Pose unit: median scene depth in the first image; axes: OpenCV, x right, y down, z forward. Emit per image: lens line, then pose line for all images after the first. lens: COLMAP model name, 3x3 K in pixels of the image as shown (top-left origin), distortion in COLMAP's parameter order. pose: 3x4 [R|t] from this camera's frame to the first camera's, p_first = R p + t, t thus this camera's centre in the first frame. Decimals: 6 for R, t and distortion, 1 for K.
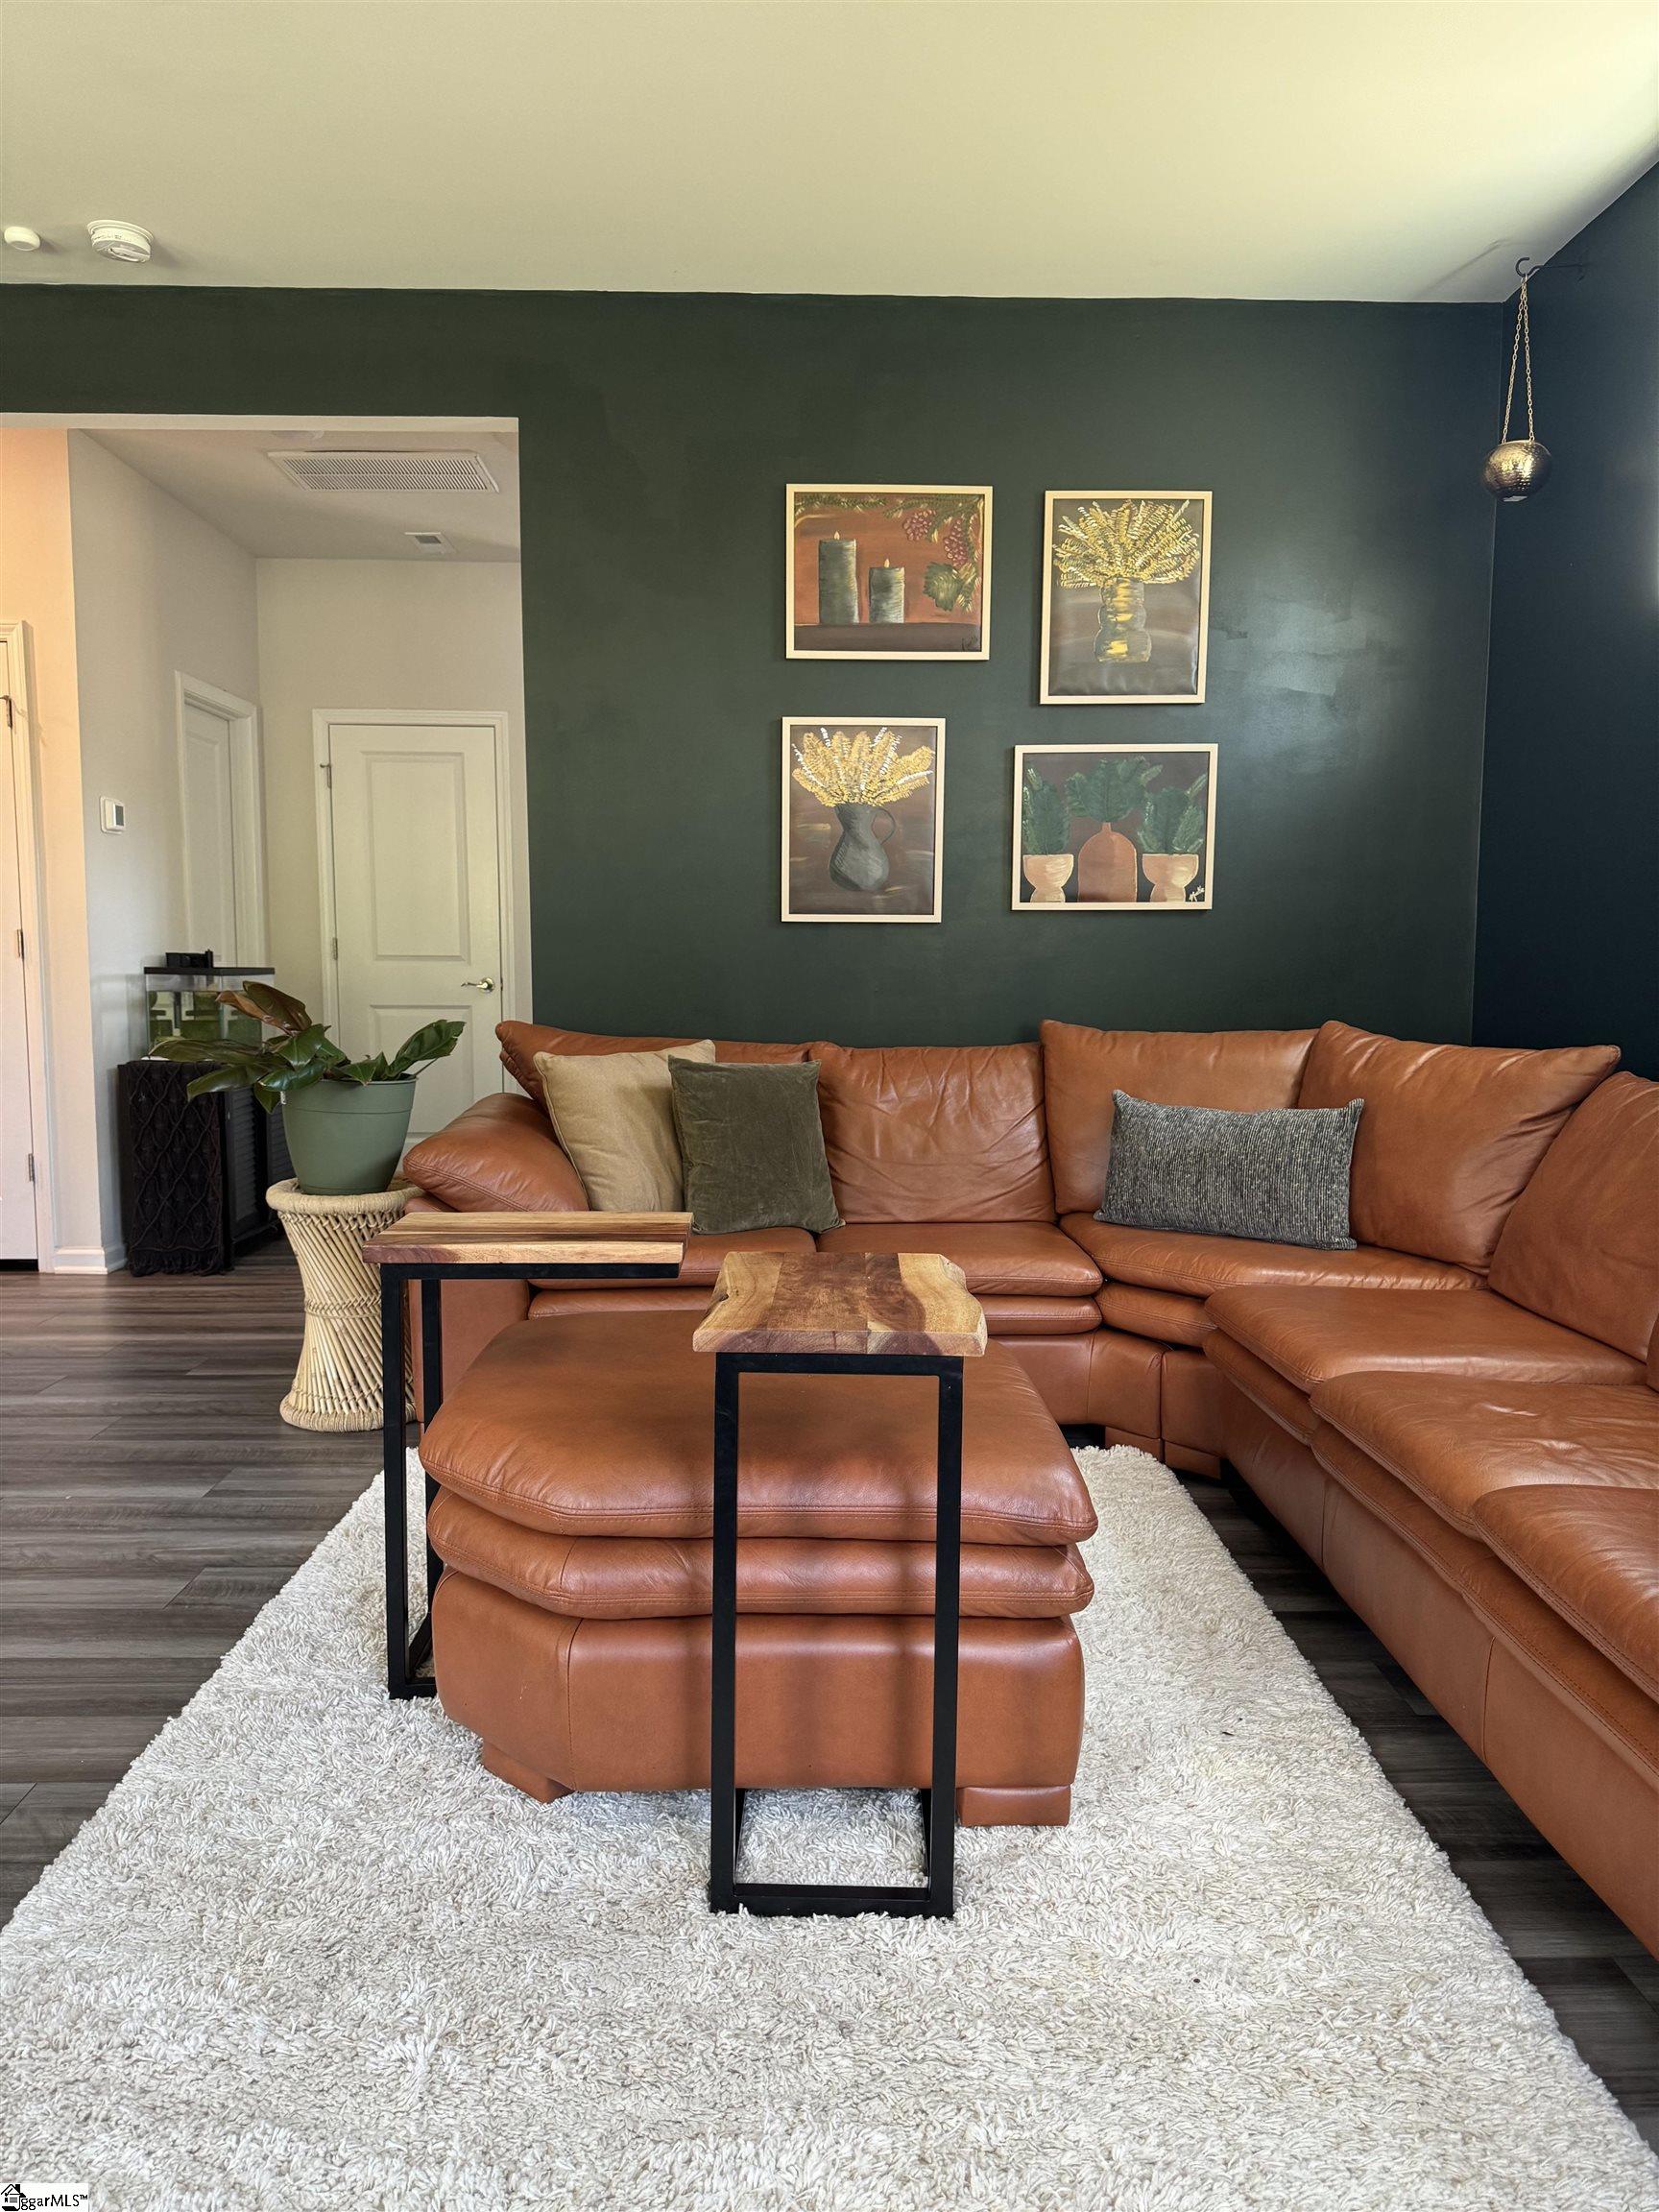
lens RADIAL K [[1565.0, 0, 844.1], [0, 1565.0, 1158.2], [0, 0, 1]] dist [0.084714, -0.095394]
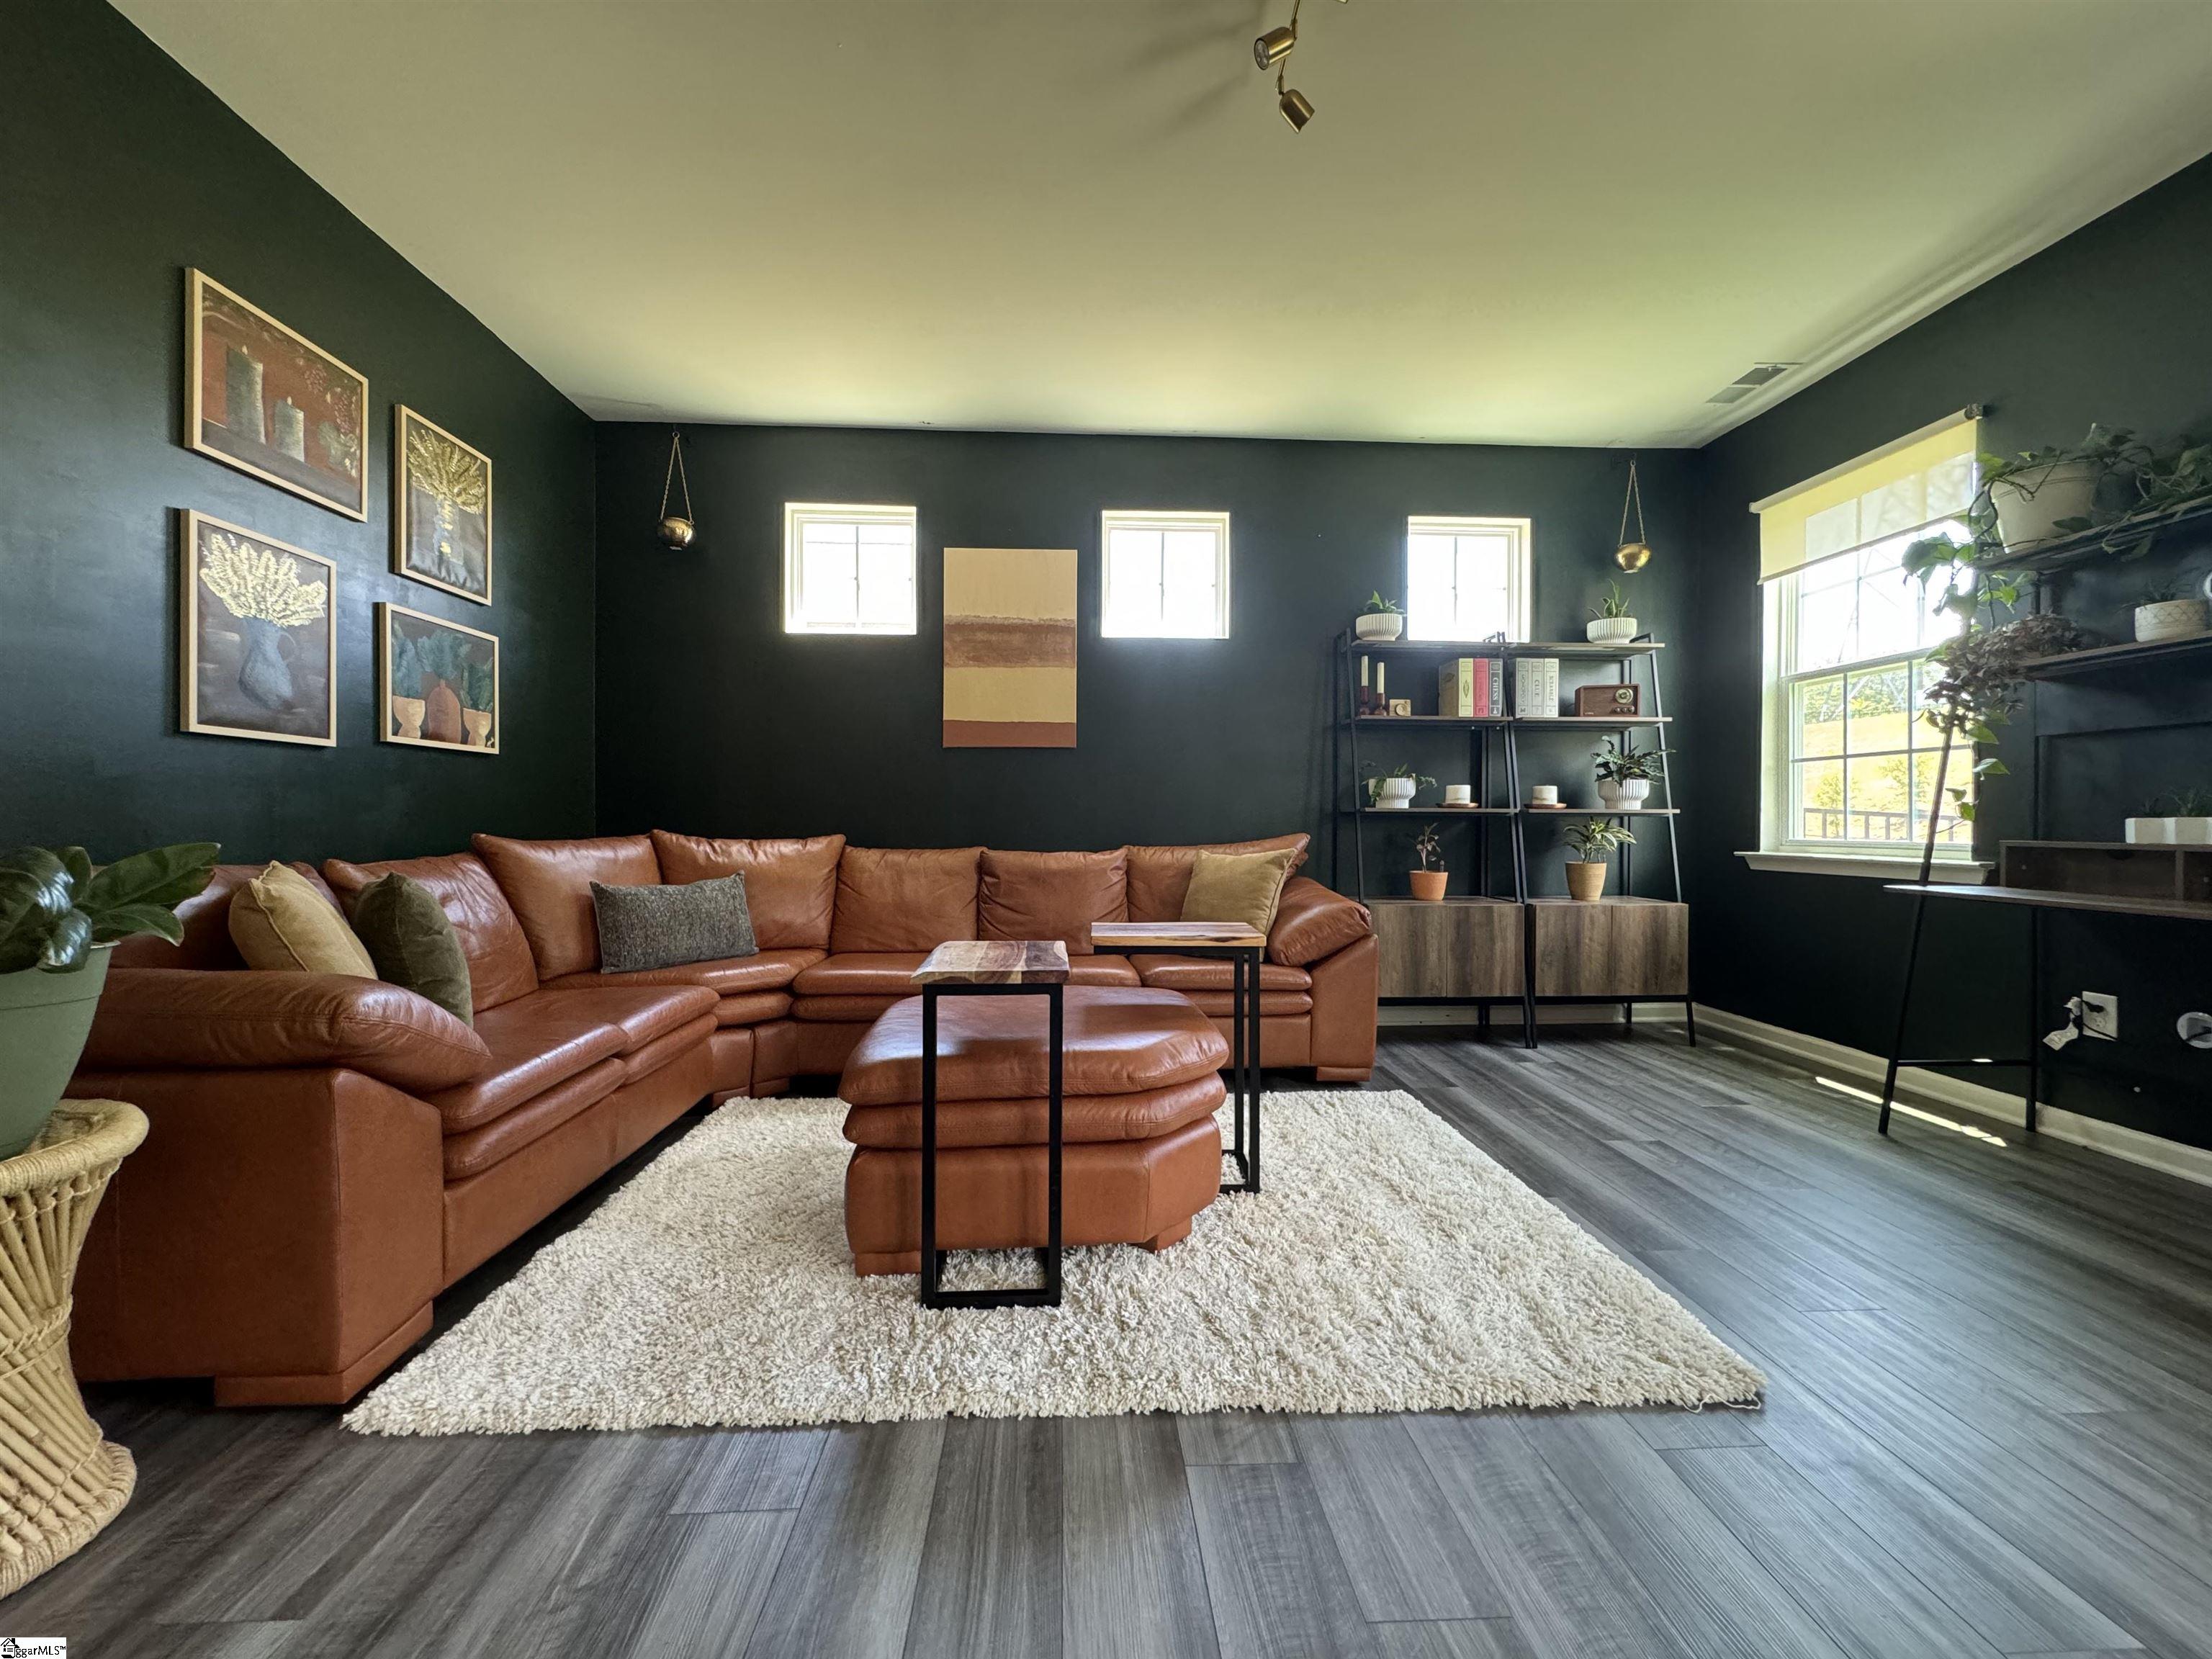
lens RADIAL K [[879.2, 0, 1124.7], [0, 879.2, 836.1], [0, 0, 1]] dist [-0.004223, 0.001436]
pose [[-0.036229, -0.018649, 0.999170, -0.568007], [0.134006, 0.990705, 0.023350, -0.033632], [-0.990318, 0.134741, -0.033393, 0.512909]]
